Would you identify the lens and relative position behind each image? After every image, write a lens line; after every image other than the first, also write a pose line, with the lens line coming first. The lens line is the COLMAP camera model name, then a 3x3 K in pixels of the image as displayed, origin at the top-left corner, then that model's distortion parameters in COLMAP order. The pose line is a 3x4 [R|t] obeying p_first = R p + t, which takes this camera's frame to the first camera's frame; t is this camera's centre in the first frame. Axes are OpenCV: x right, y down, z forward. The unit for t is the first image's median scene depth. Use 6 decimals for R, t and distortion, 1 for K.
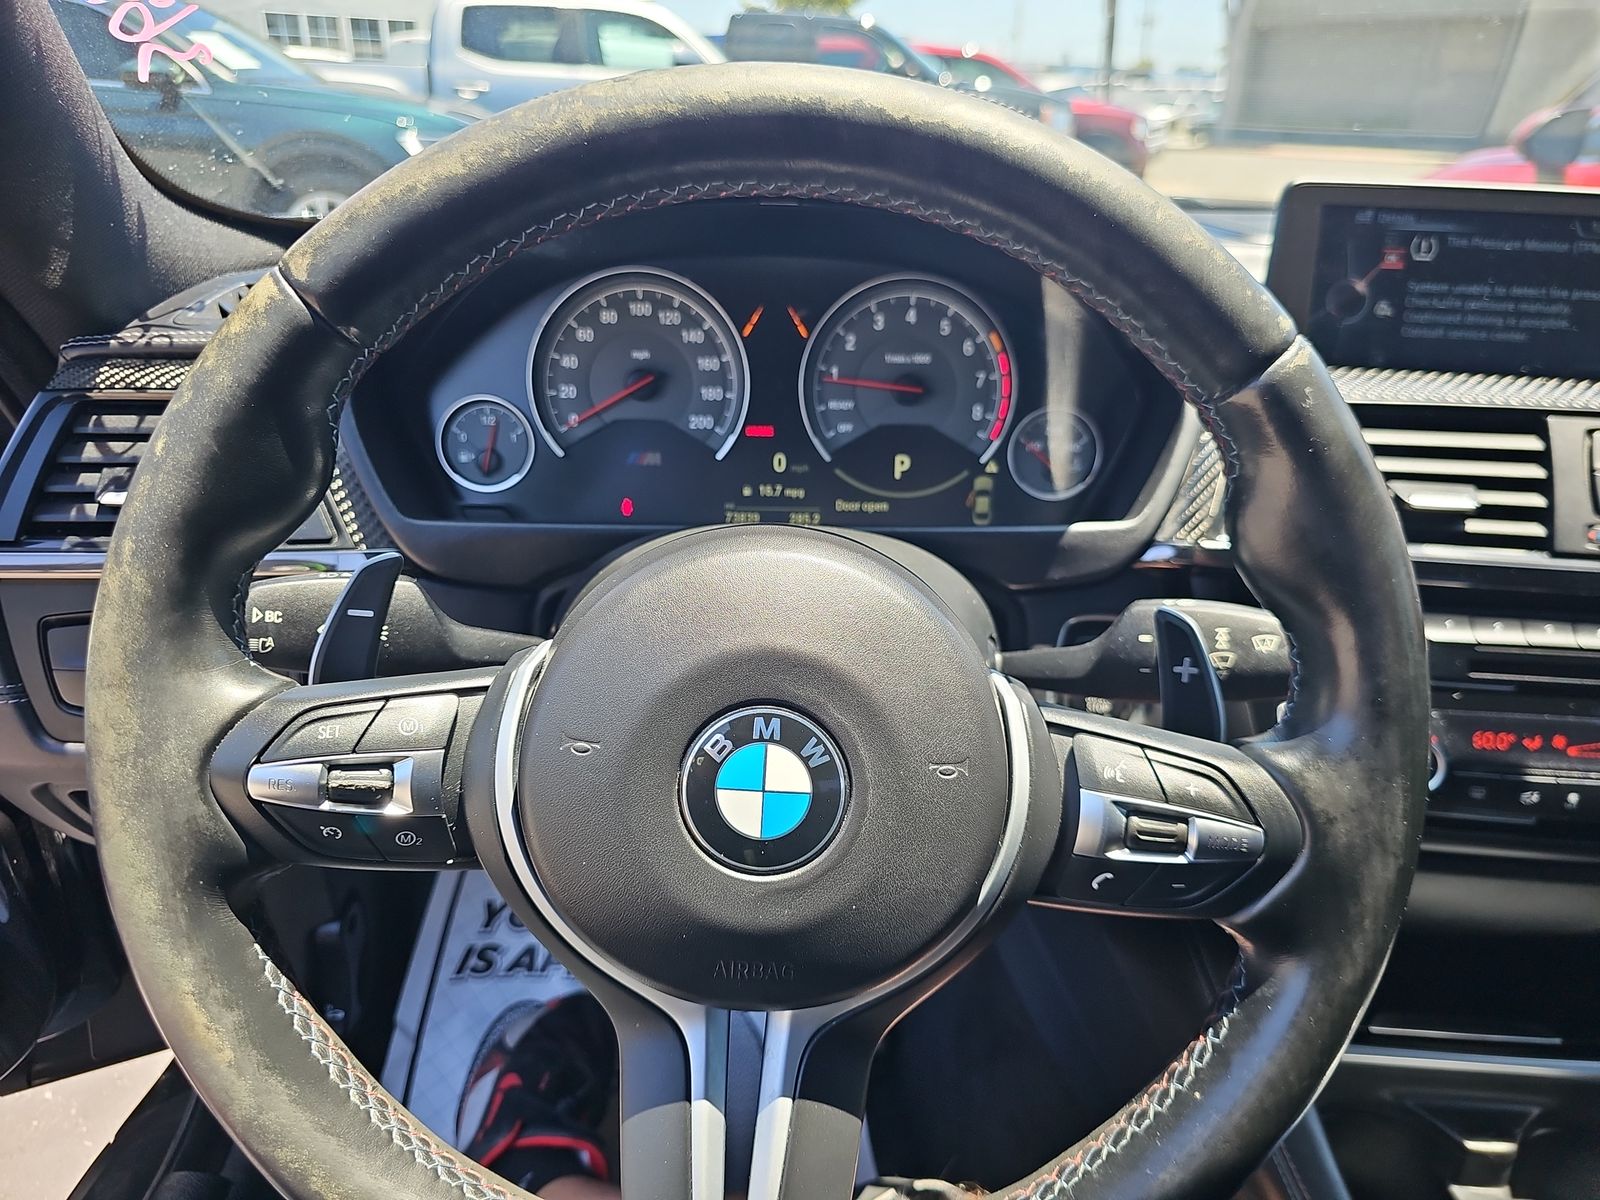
lens RADIAL K [[1097.1, 0, 799.1], [0, 1097.1, 603.8], [0, 0, 1]] dist [0.034830, -0.035934]
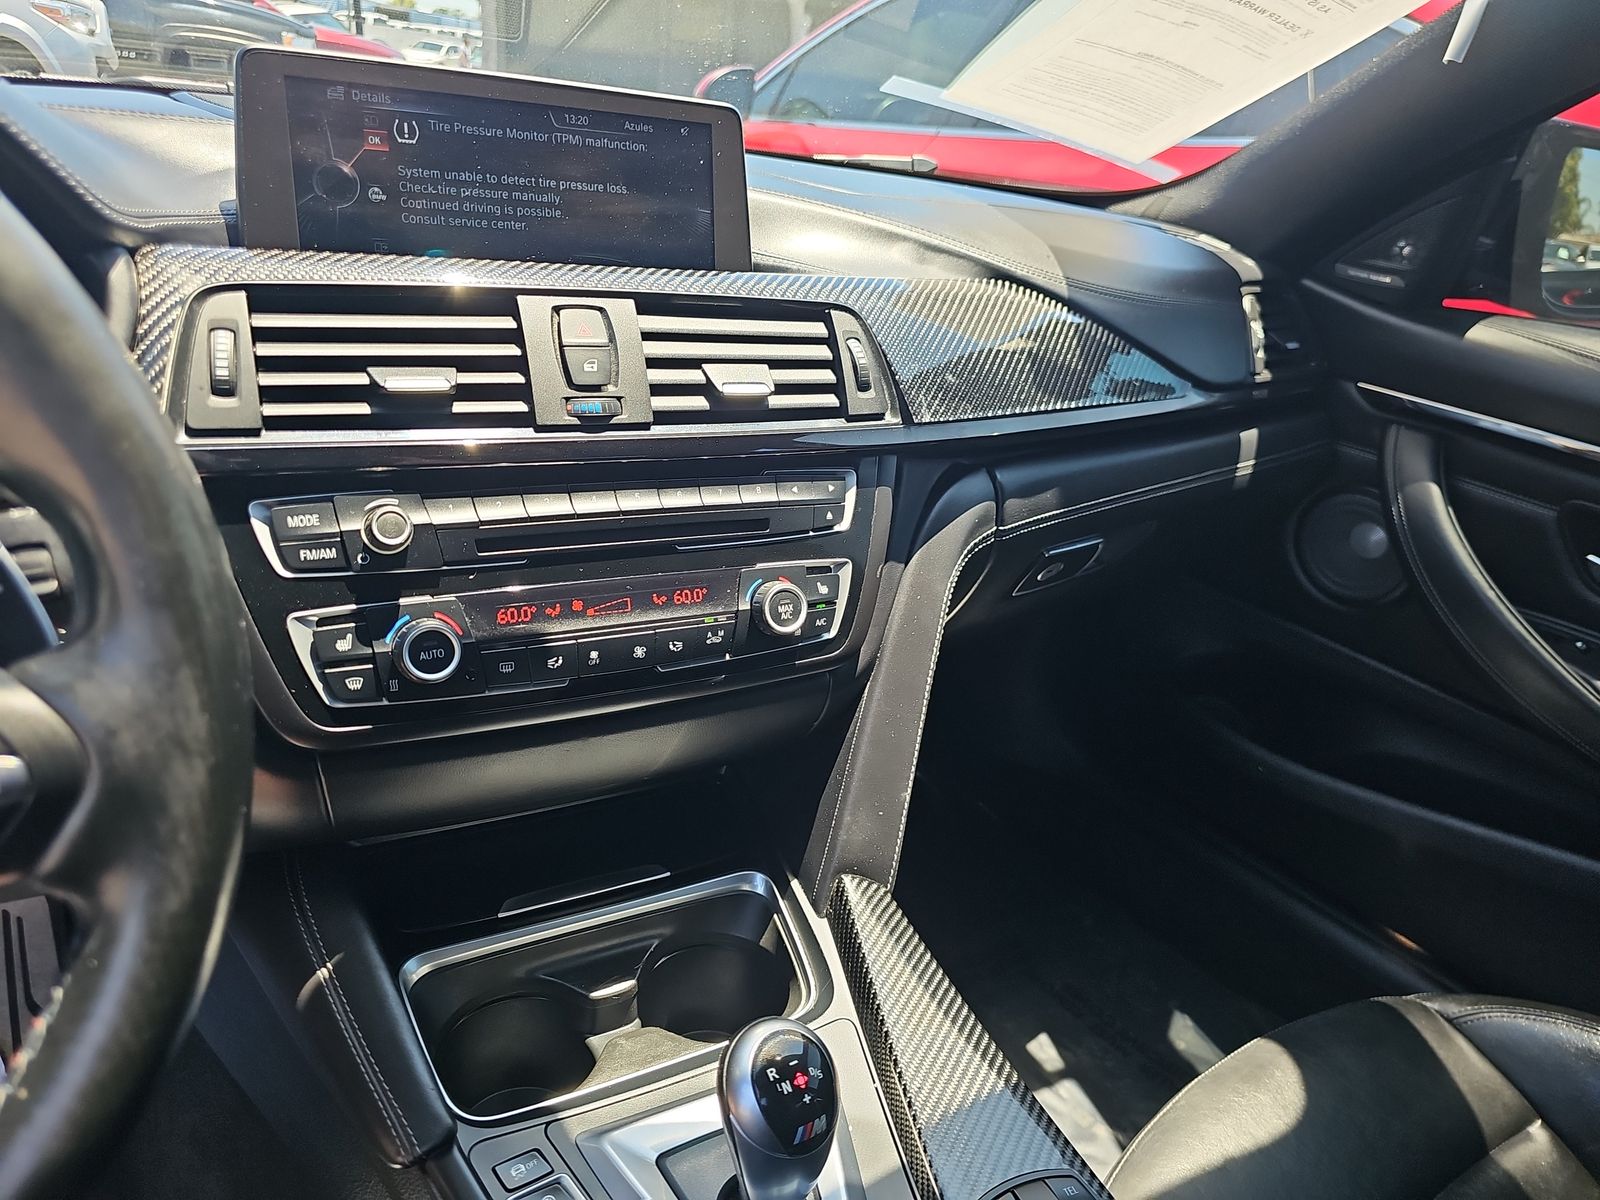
lens RADIAL K [[1097.1, 0, 794.4], [0, 1097.1, 607.3], [0, 0, 1]] dist [0.034830, -0.035934]
pose [[0.835908, -0.170325, 0.521772, 0.311034], [0.146264, 0.985382, 0.087342, 0.064730], [-0.529022, 0.003307, 0.848602, -0.004552]]
